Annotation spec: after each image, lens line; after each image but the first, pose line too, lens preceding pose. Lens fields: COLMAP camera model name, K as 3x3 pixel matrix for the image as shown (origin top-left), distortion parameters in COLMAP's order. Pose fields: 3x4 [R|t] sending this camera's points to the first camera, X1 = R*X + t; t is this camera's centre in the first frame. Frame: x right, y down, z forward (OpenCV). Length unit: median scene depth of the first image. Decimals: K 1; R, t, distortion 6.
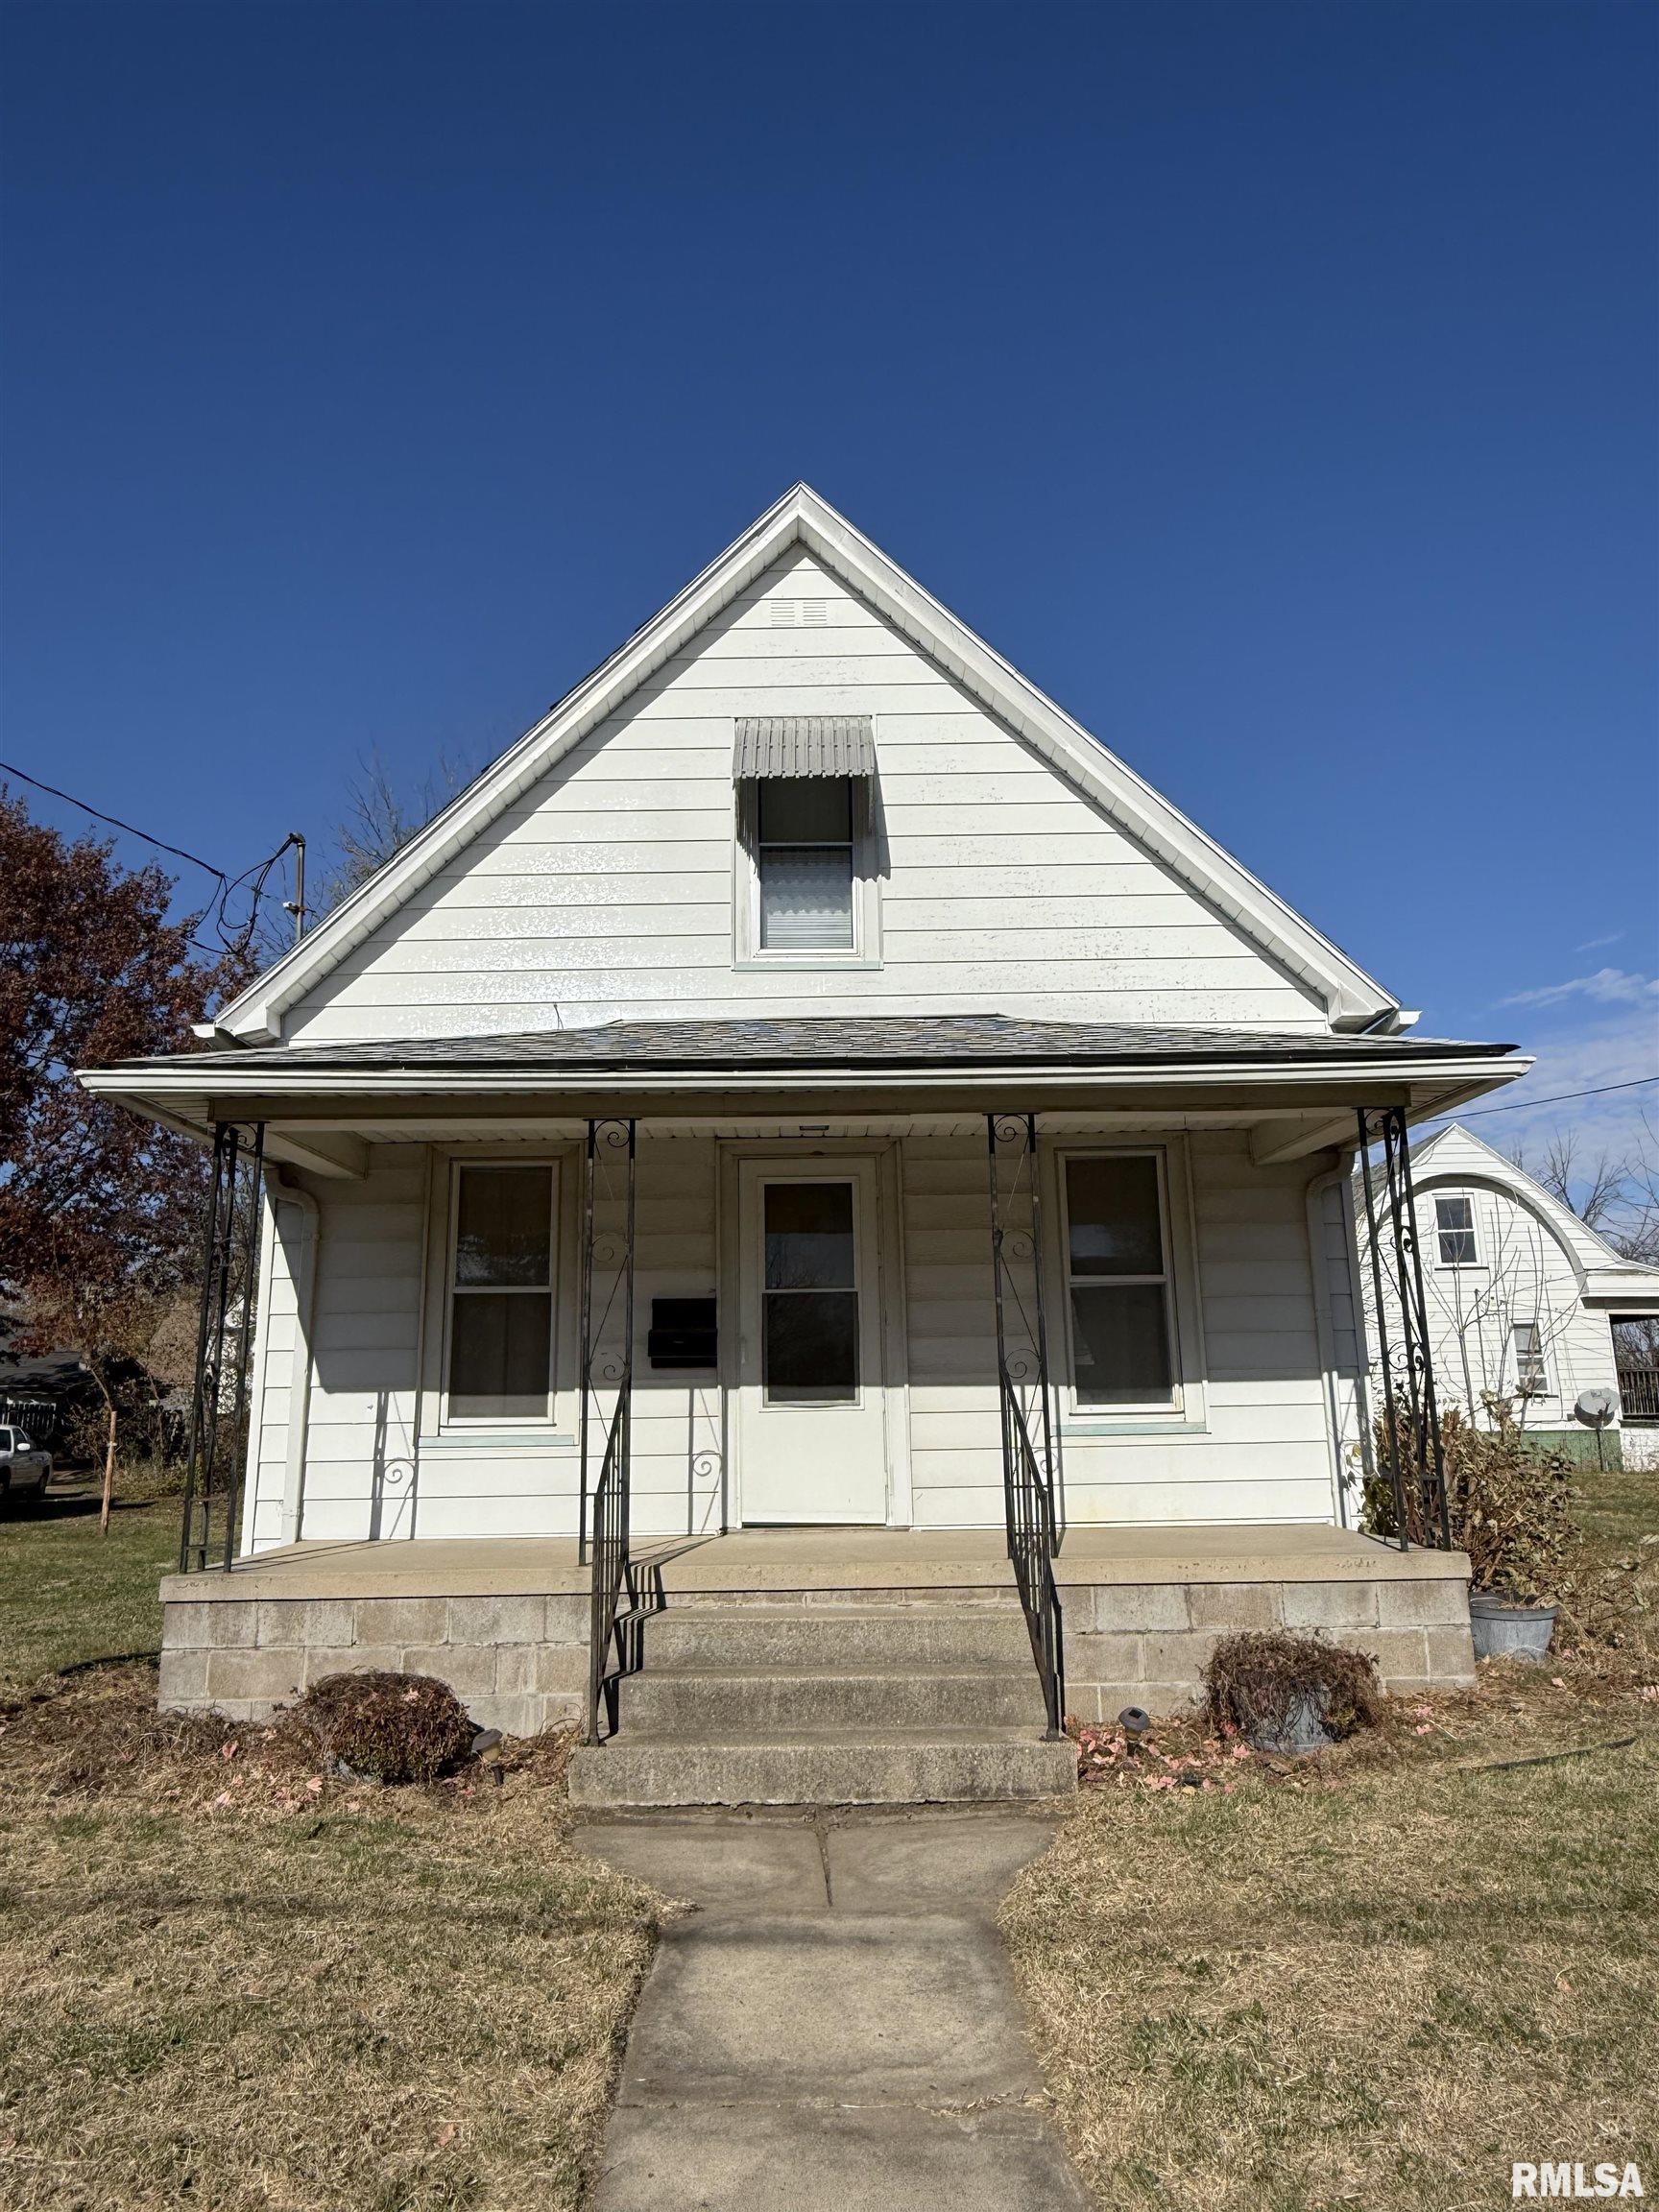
lens RADIAL K [[1460.0, 0, 829.5], [0, 1460.0, 1106.0], [0, 0, 1]] dist [-0.007090, 0.000903]
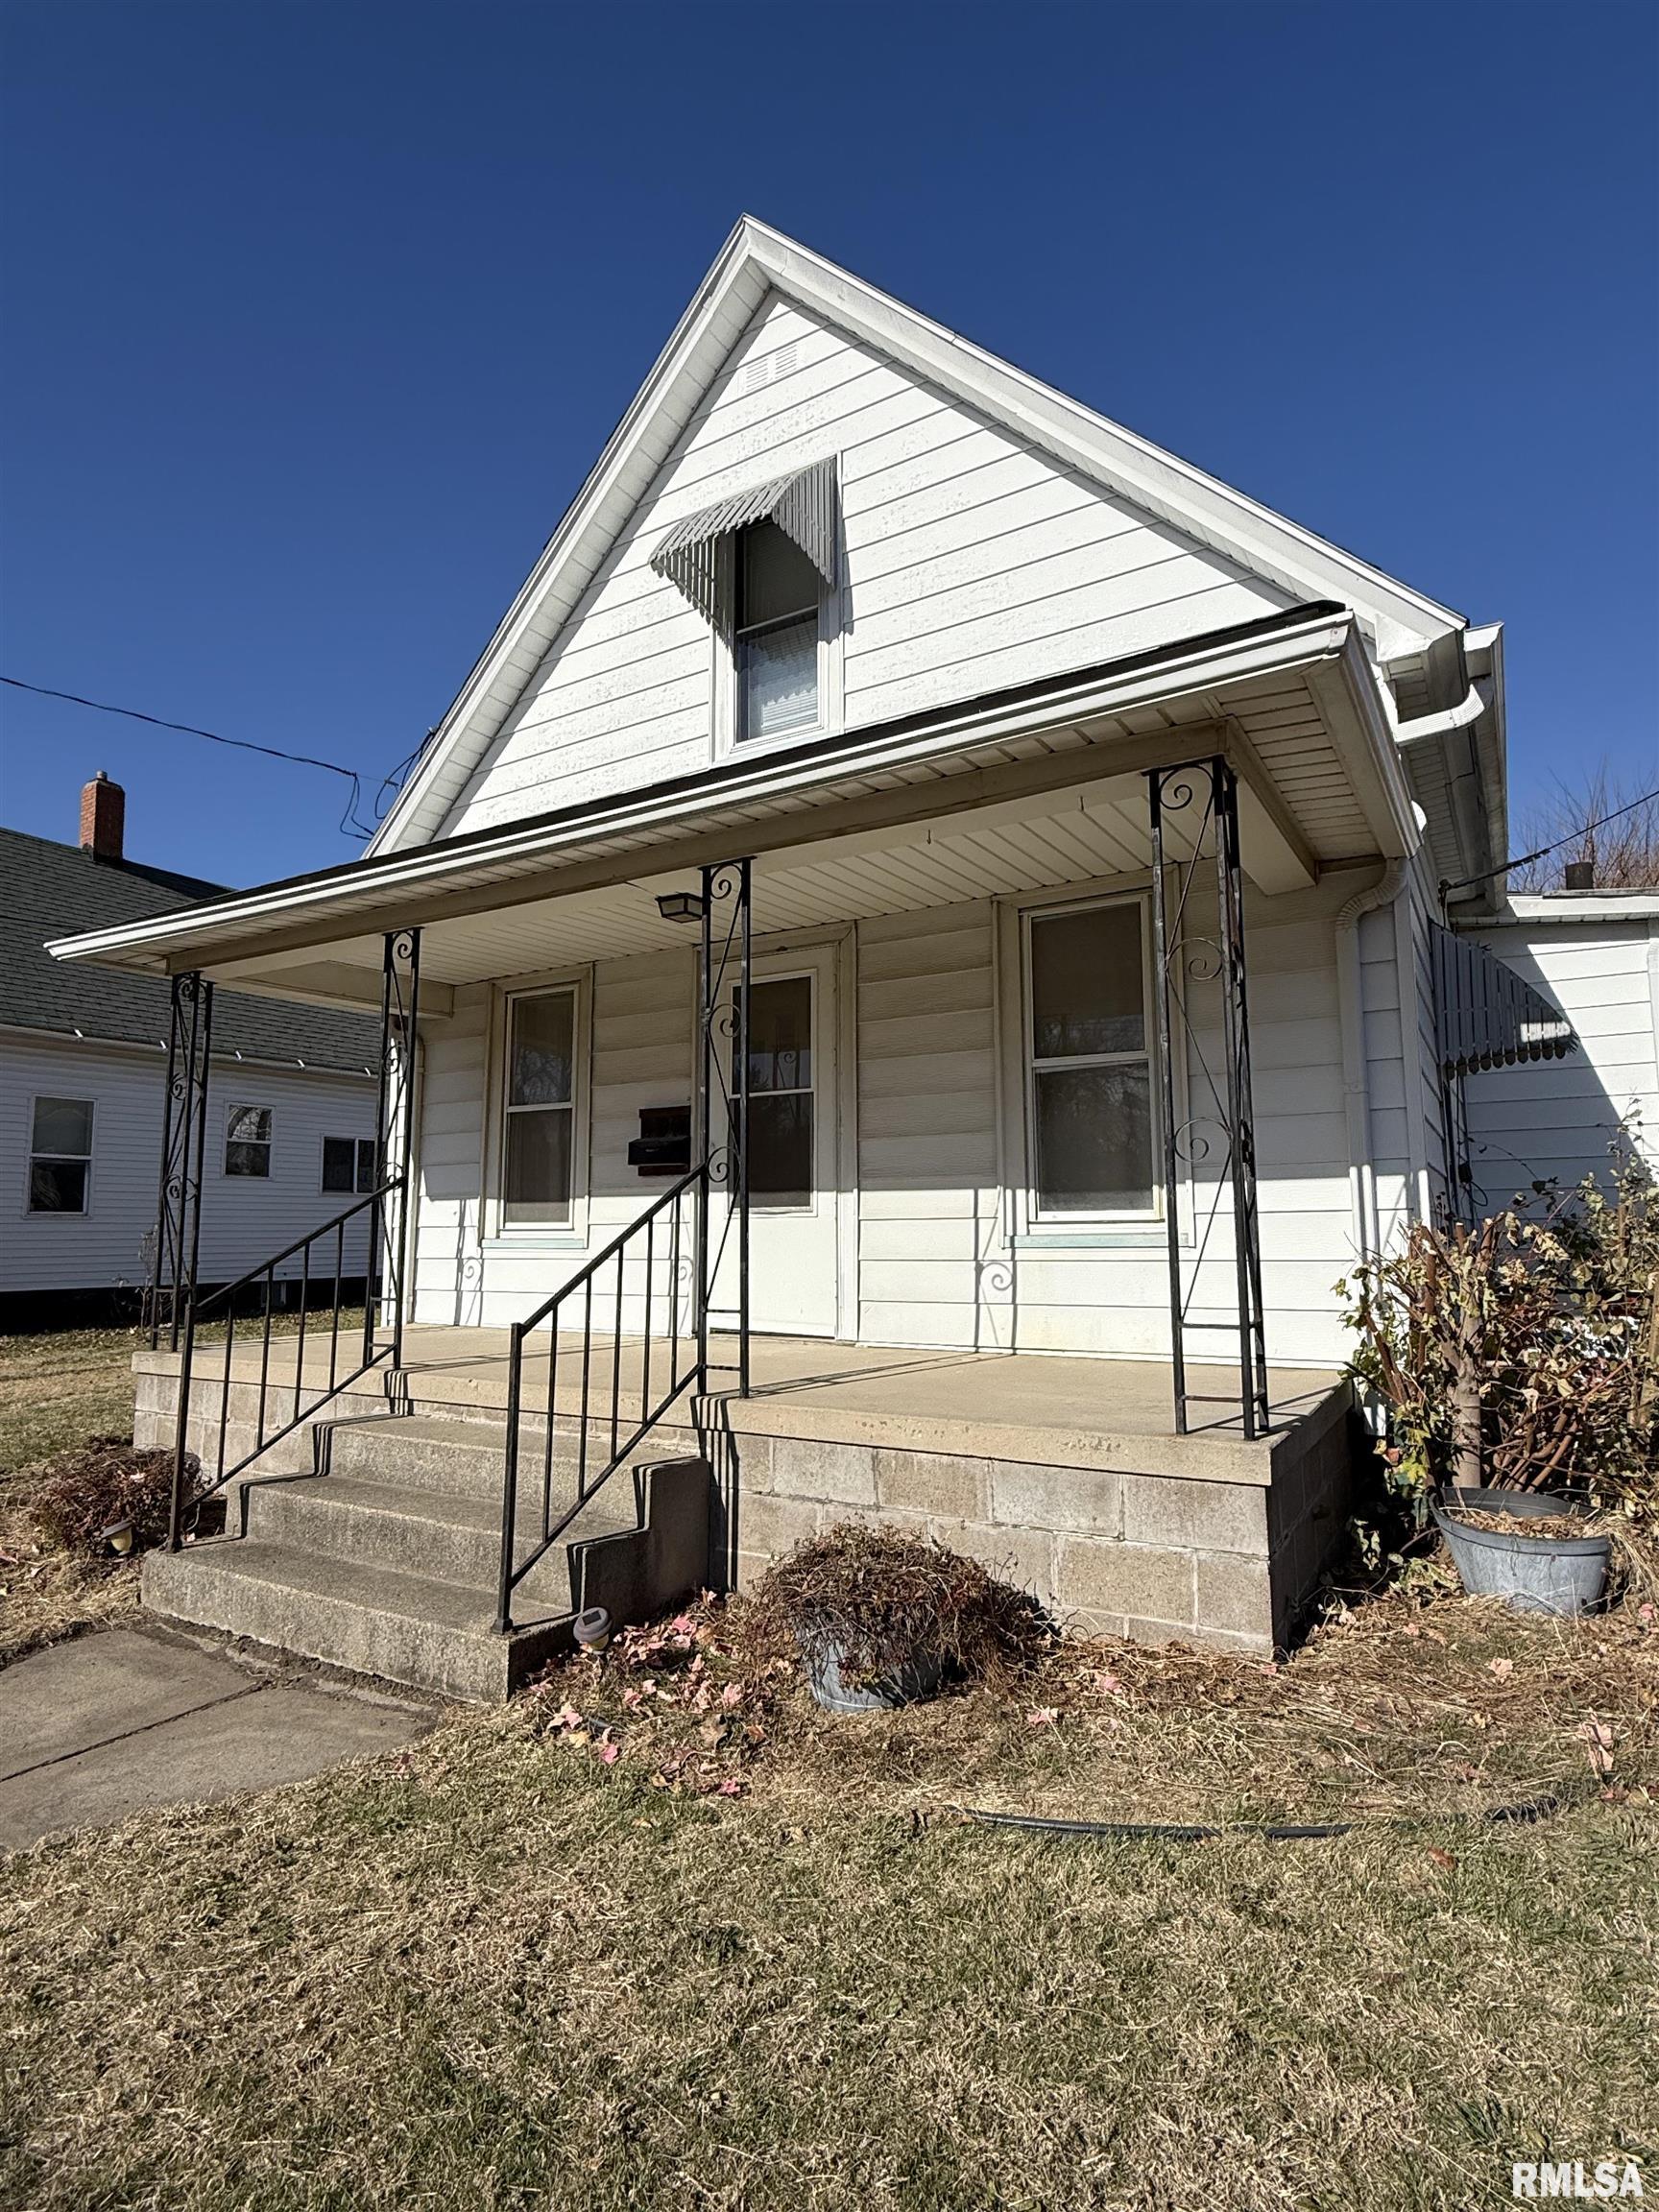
lens RADIAL K [[1152.0, 0, 829.5], [0, 1152.0, 1106.0], [0, 0, 1]] dist [-0.001112, 0.000691]
pose [[0.853171, -0.047371, -0.519475, 0.415528], [0.107366, 0.990492, 0.086012, 0.075147], [0.510462, -0.129157, 0.850145, 0.383673]]
